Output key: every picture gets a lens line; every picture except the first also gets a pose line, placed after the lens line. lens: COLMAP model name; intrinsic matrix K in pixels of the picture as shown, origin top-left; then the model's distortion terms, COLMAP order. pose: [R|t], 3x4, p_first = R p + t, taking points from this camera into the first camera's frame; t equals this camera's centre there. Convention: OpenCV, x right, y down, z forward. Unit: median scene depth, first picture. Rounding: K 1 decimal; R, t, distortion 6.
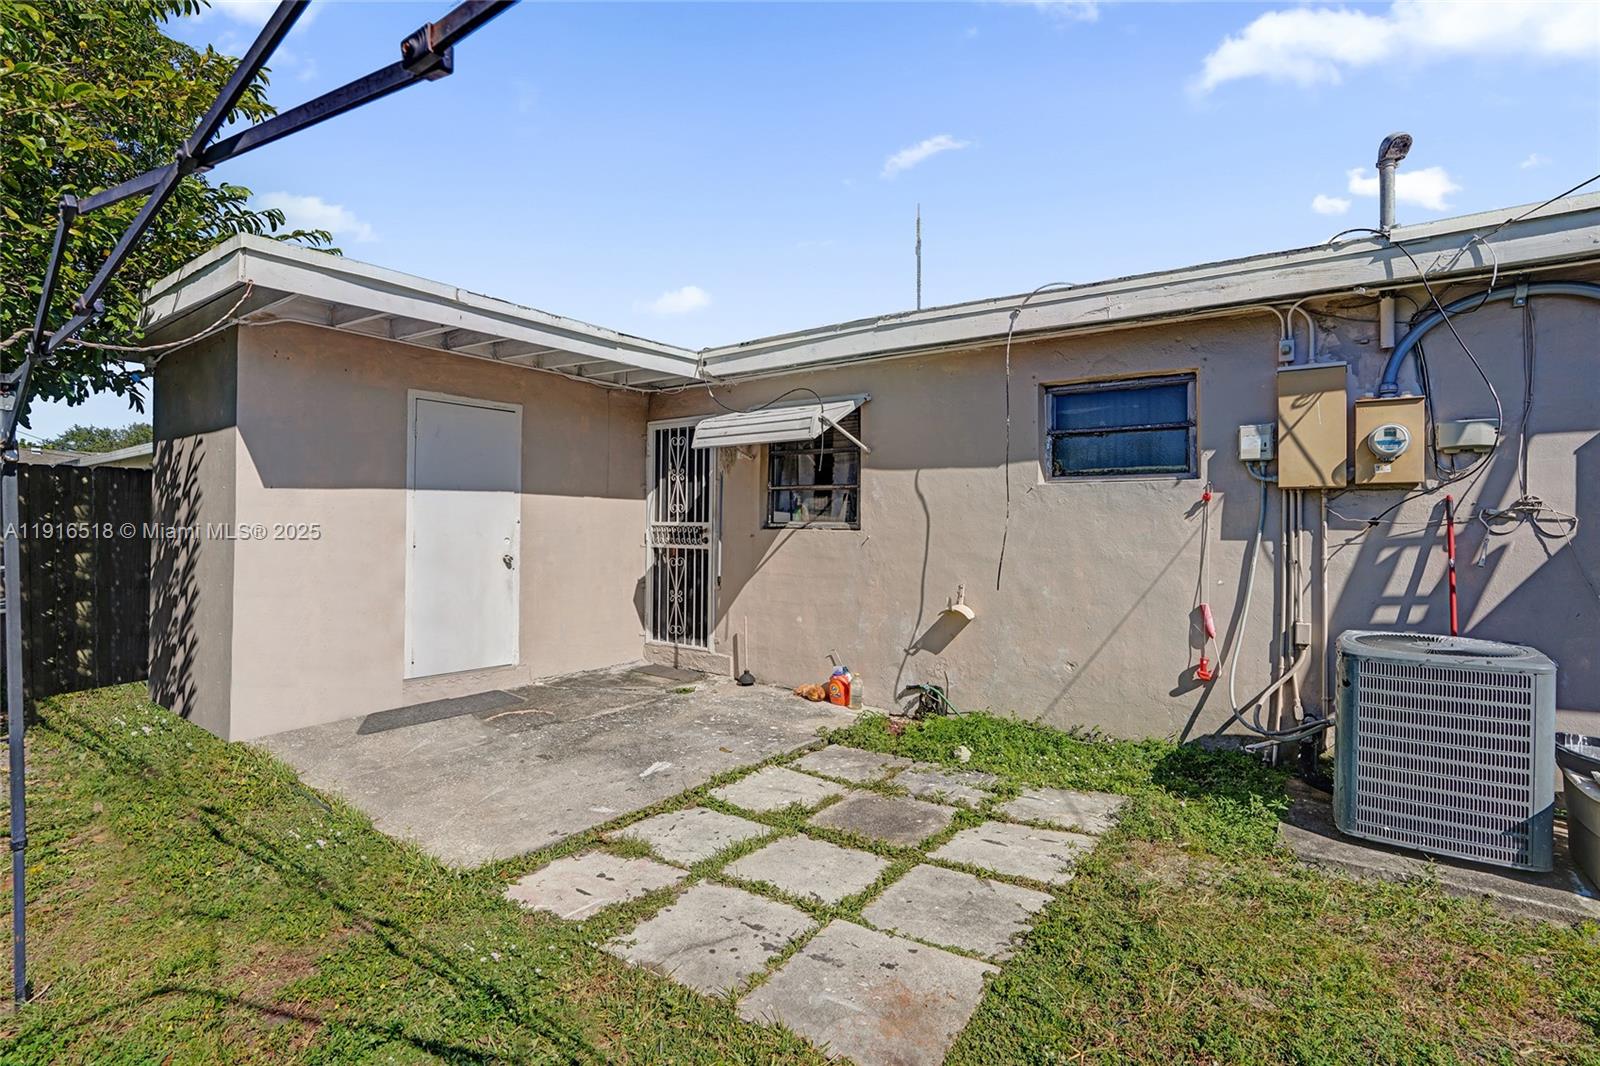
lens RADIAL K [[747.5, 0, 816.4], [0, 747.5, 516.8], [0, 0, 1]] dist [-0.068776, 0.027116]
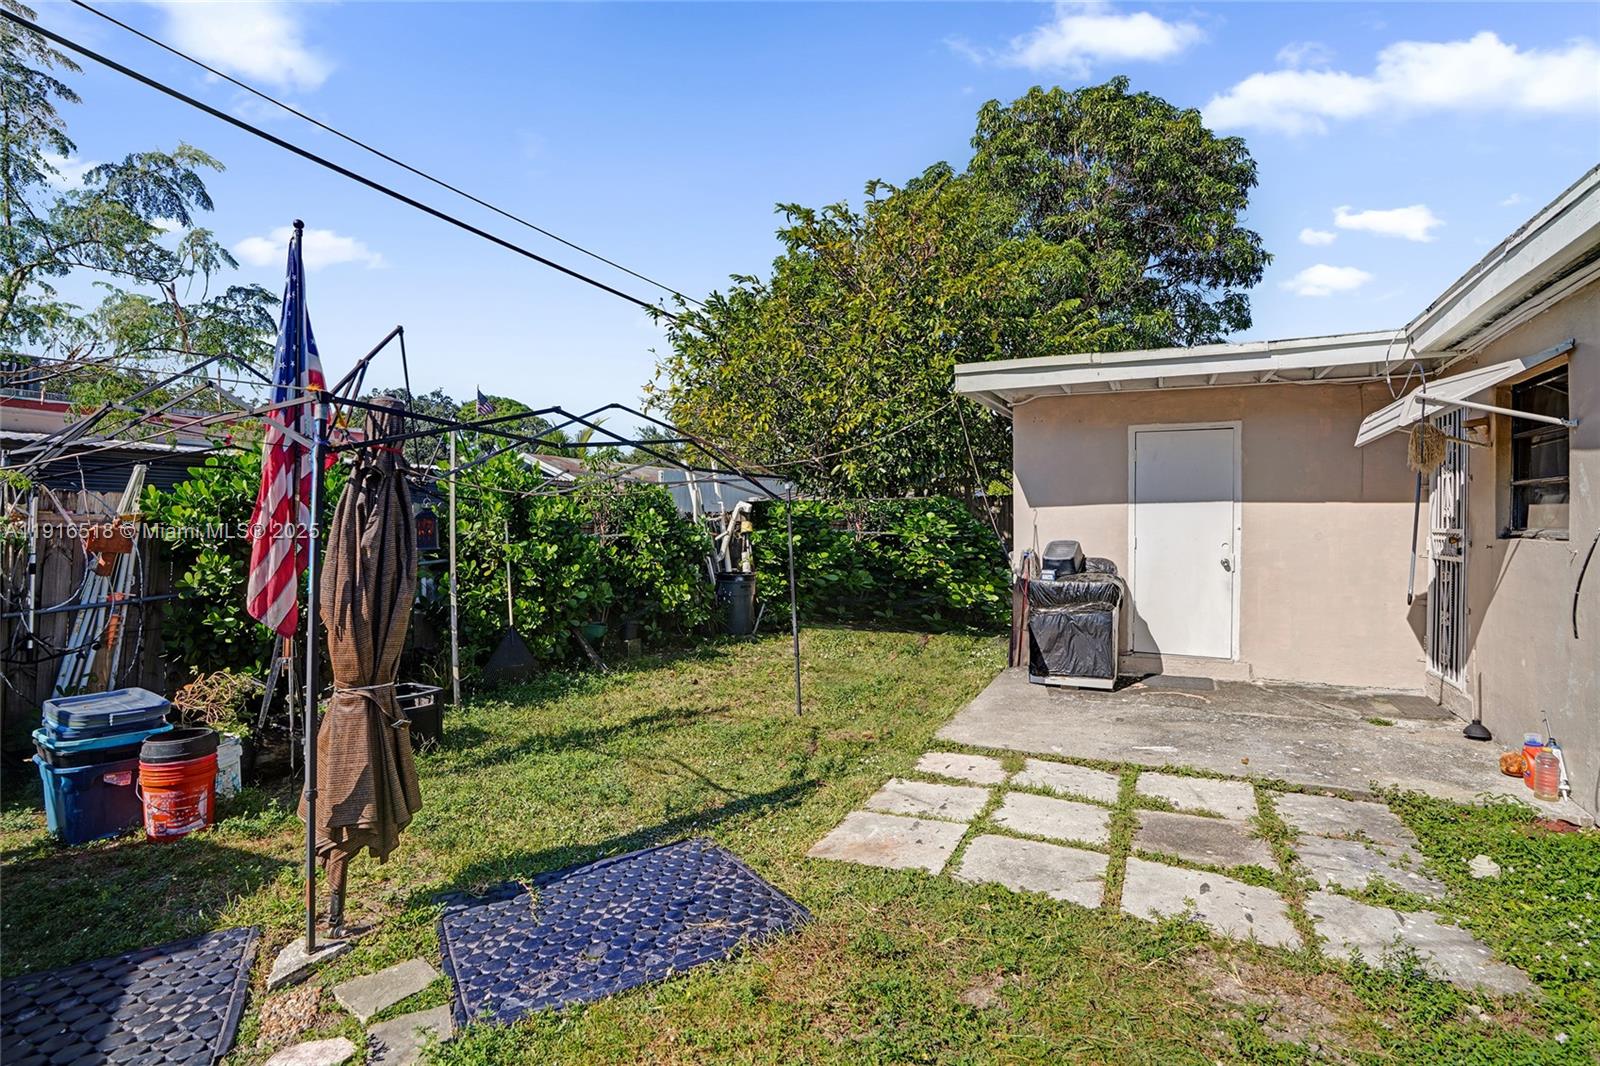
lens RADIAL K [[747.5, 0, 816.4], [0, 747.5, 516.8], [0, 0, 1]] dist [-0.068776, 0.027116]
pose [[0.181641, -0.014899, -0.983252, 0.883007], [0.010079, 0.999861, -0.013289, -0.004440], [0.983313, -0.007496, 0.181766, 0.319186]]
